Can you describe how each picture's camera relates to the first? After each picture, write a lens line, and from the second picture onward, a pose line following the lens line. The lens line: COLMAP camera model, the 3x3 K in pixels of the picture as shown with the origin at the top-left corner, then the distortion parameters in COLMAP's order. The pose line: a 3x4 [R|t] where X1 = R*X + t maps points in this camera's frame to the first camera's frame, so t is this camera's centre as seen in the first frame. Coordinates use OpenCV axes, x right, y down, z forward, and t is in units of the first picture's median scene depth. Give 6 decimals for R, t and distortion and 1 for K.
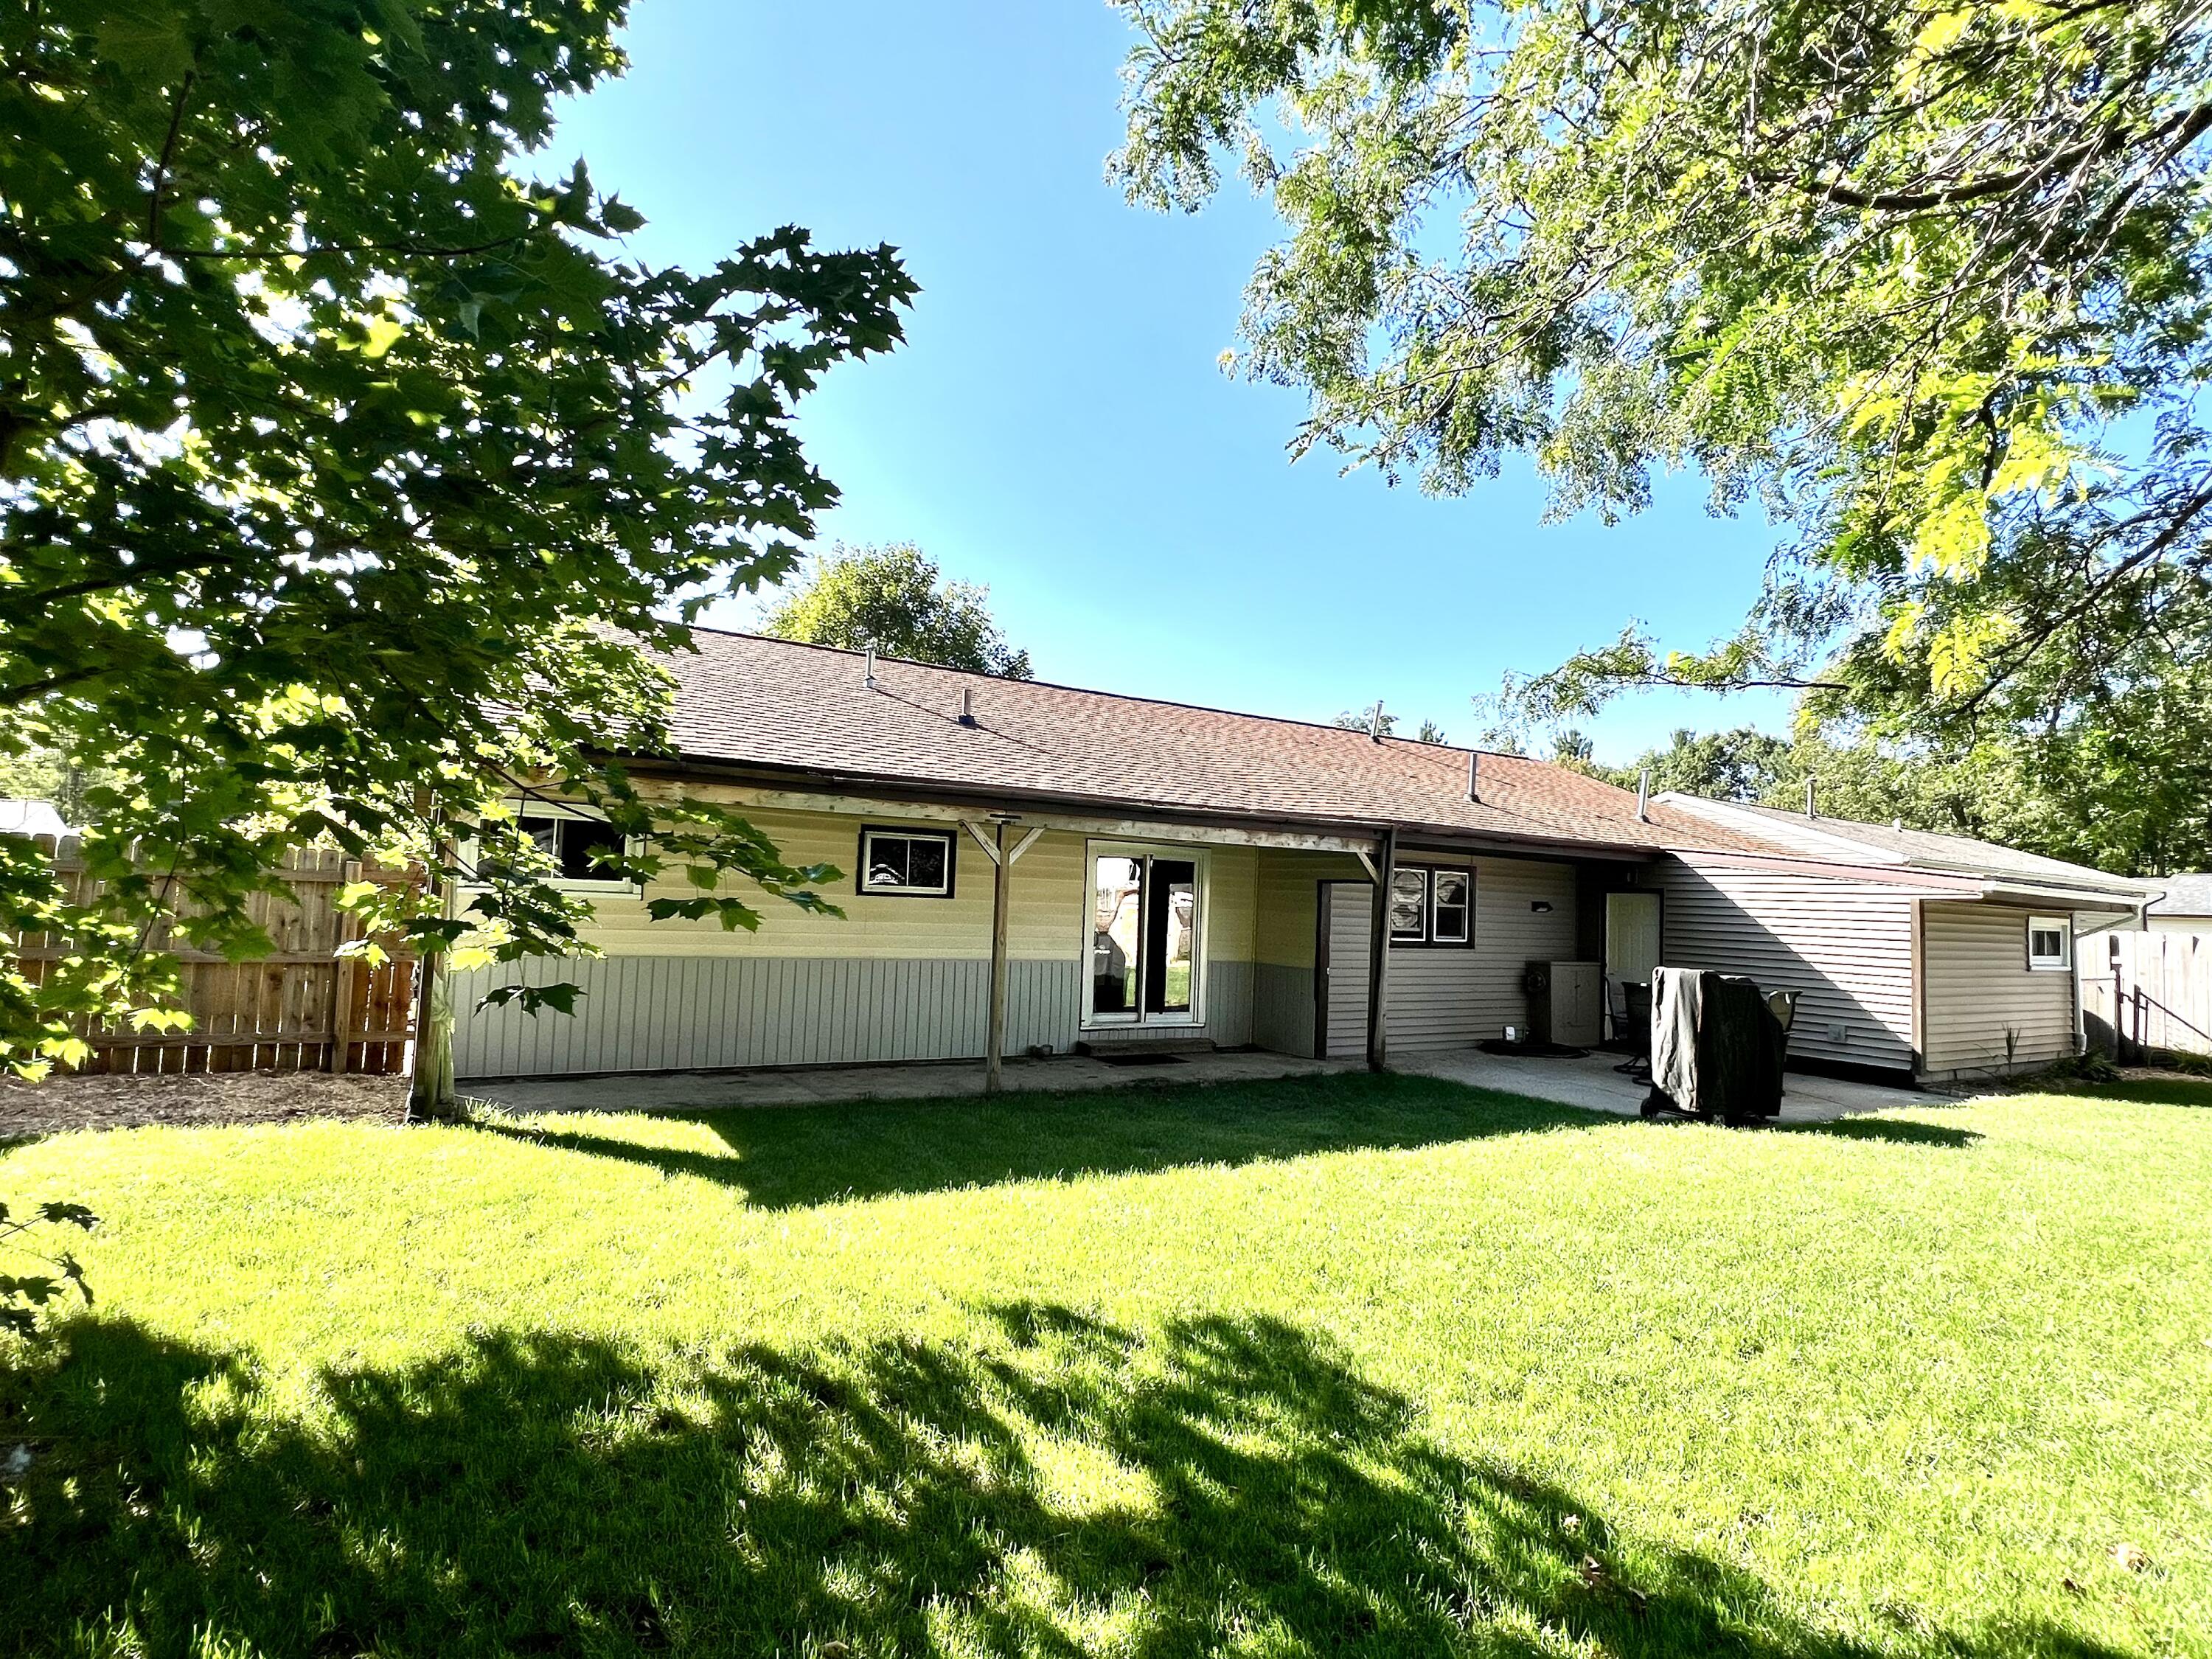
lens RADIAL K [[1095.9, 0, 1117.7], [0, 1095.9, 835.2], [0, 0, 1]] dist [0.004677, 0.000702]
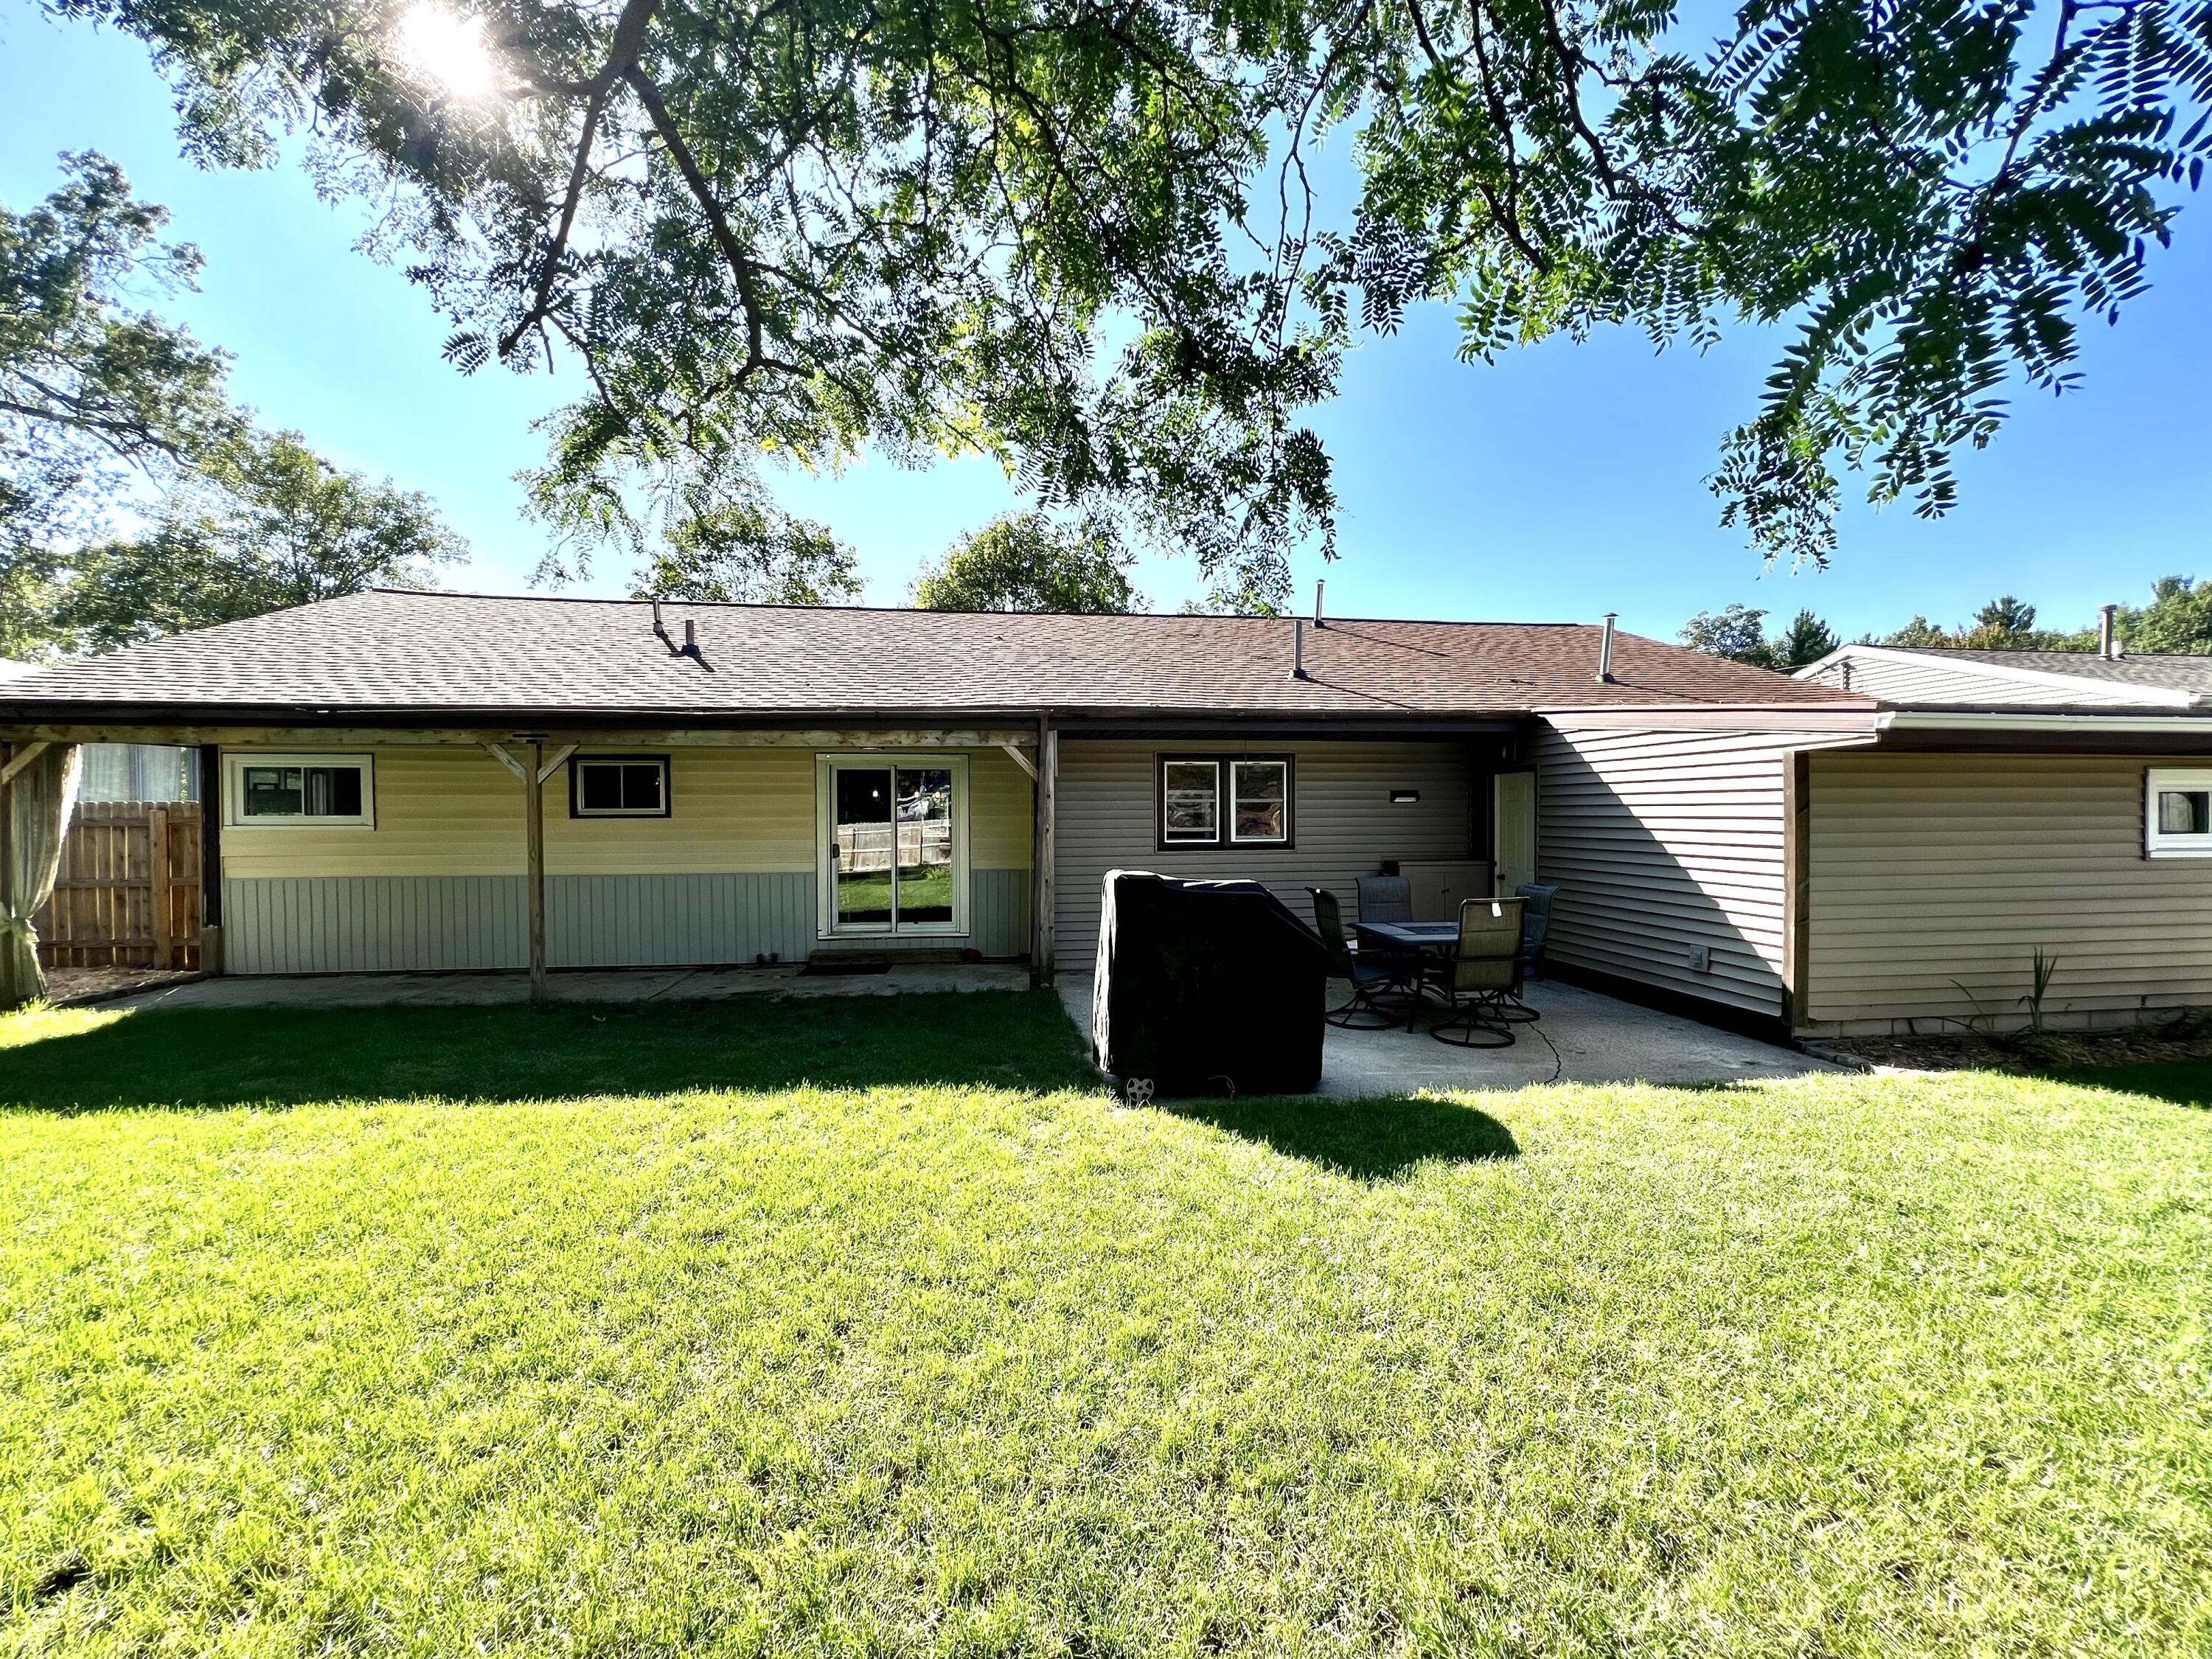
lens RADIAL K [[890.5, 0, 1106.9], [0, 890.5, 831.6], [0, 0, 1]] dist [-0.002736, 0.001135]
pose [[0.909518, -0.036249, -0.414080, 0.578220], [0.066589, 0.996031, 0.059067, 0.046724], [0.410296, -0.081296, 0.908322, 0.366333]]
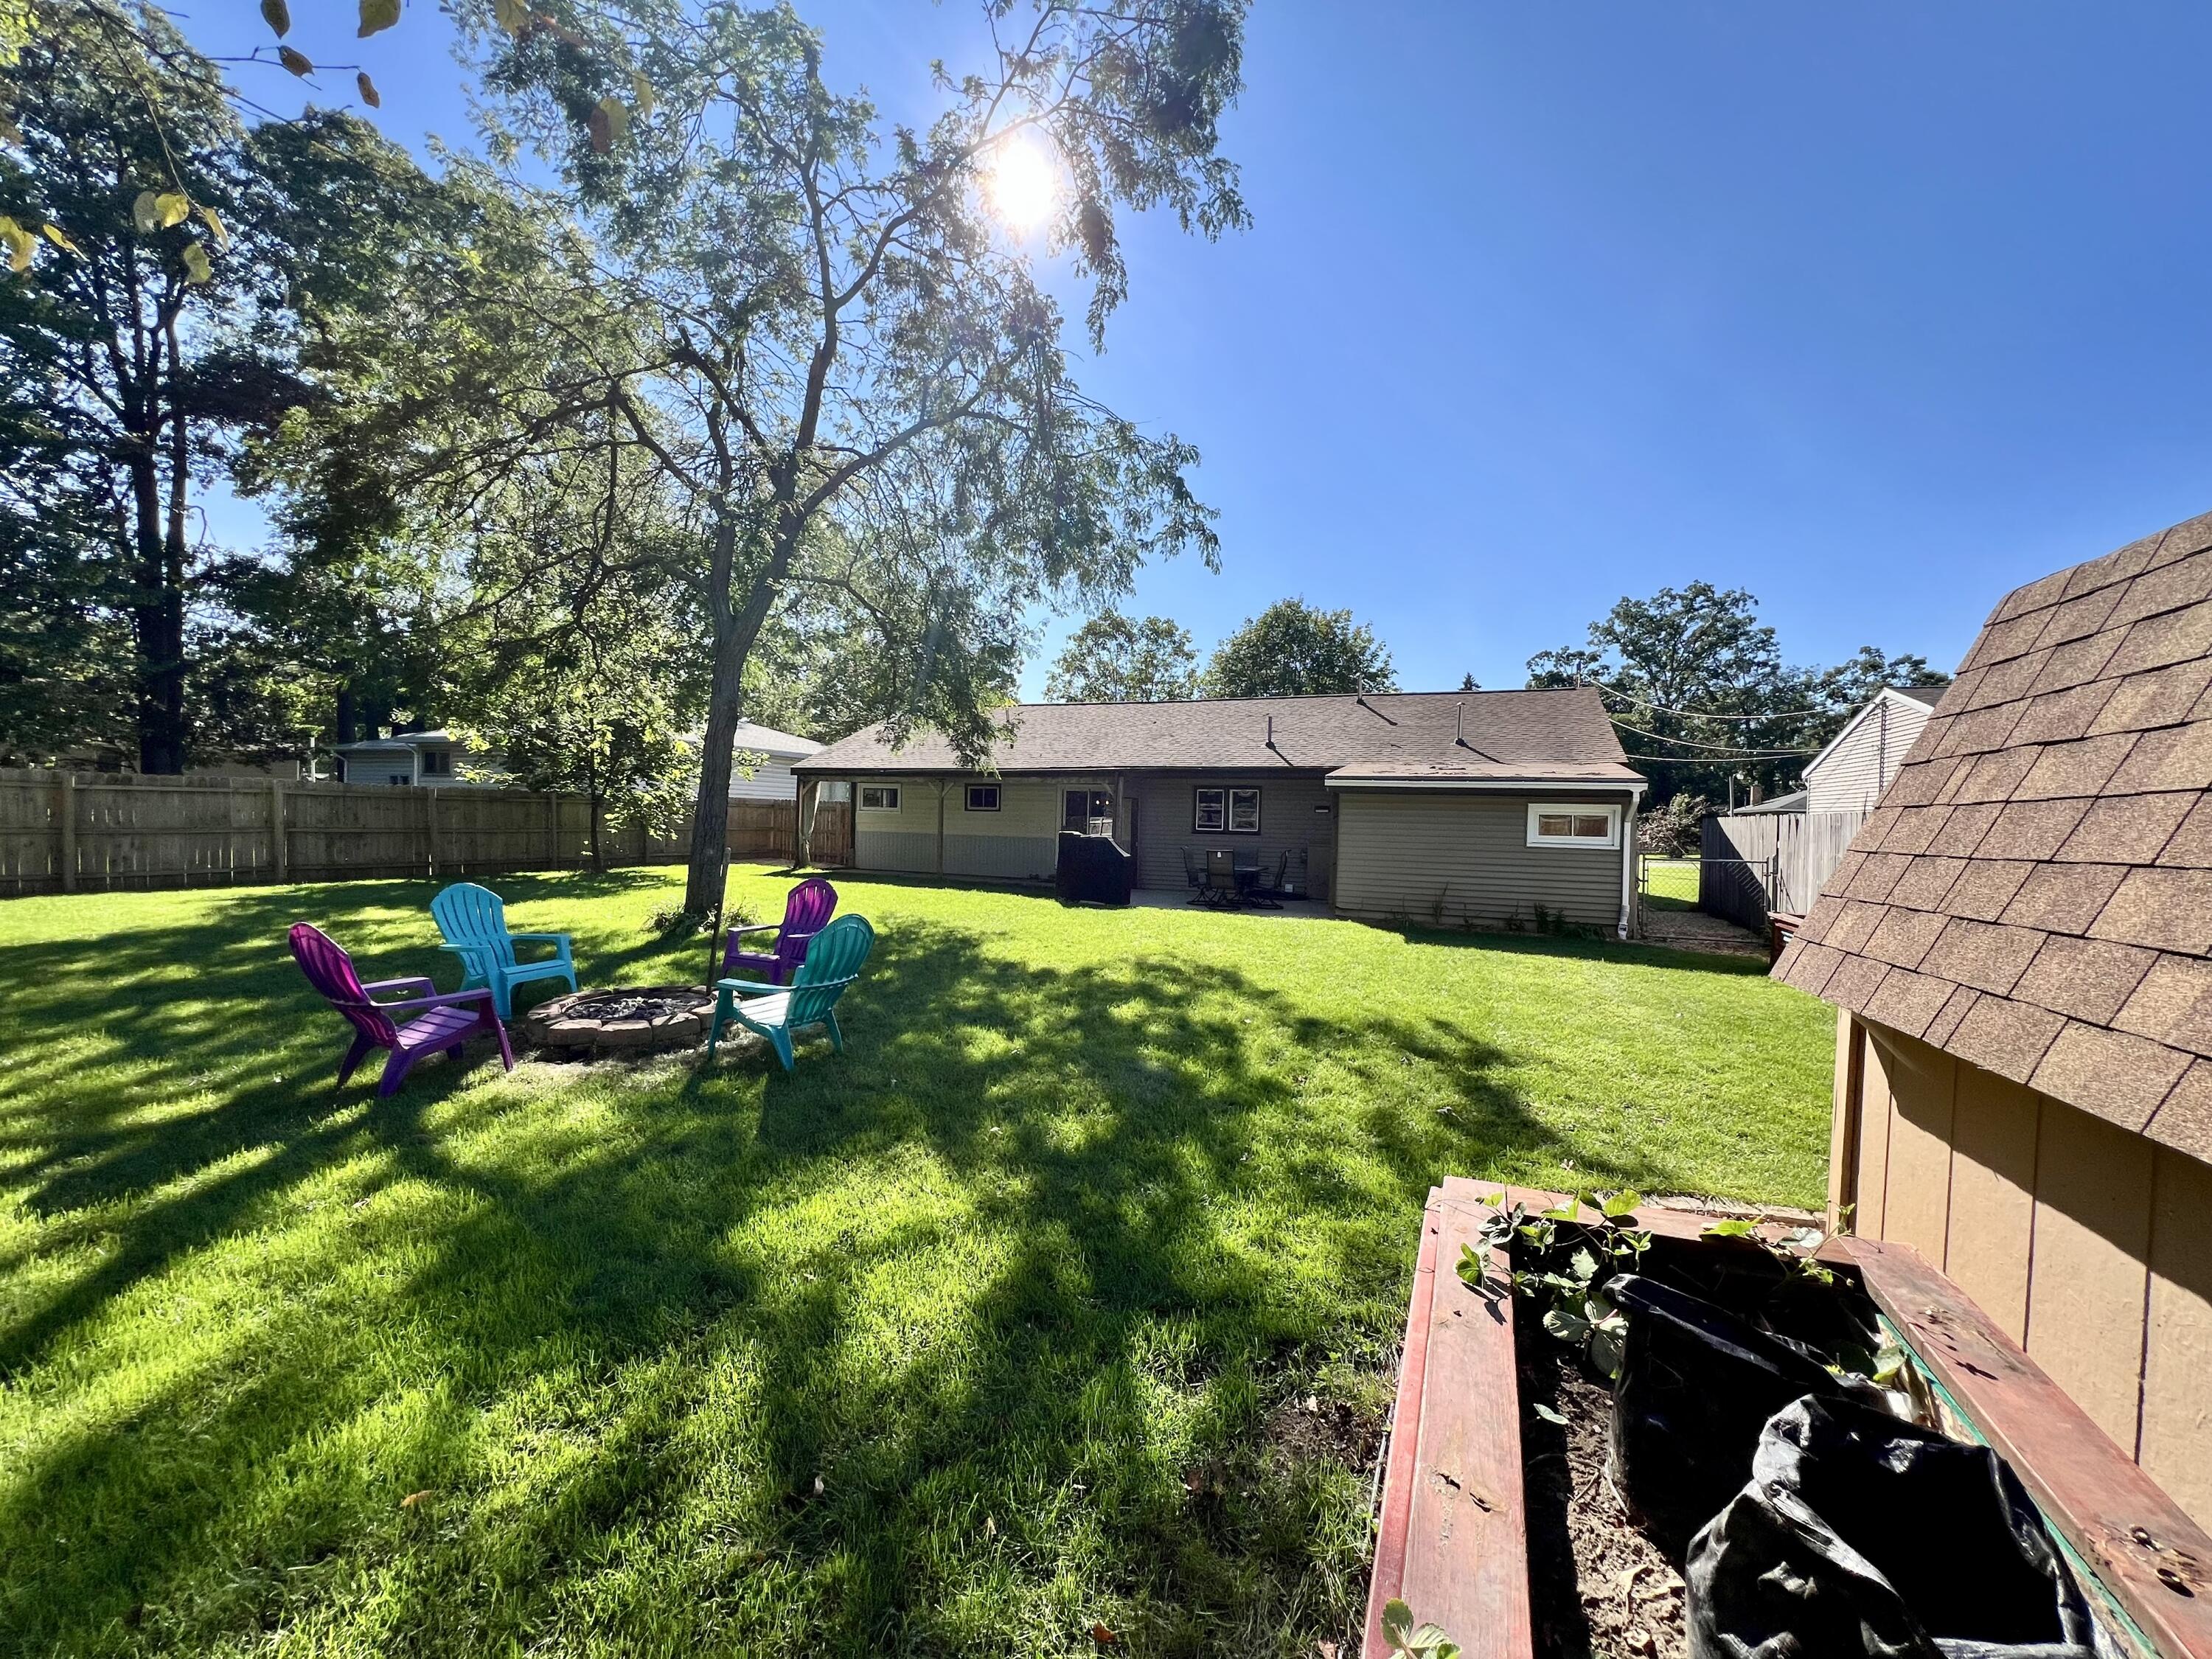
lens RADIAL K [[883.0, 0, 1109.6], [0, 883.0, 833.3], [0, 0, 1]] dist [-0.001833, -0.000138]
pose [[0.588514, -0.008501, -0.808442, 1.531929], [0.051189, 0.998330, 0.026766, 0.063537], [0.806865, -0.057135, 0.587966, 0.030442]]
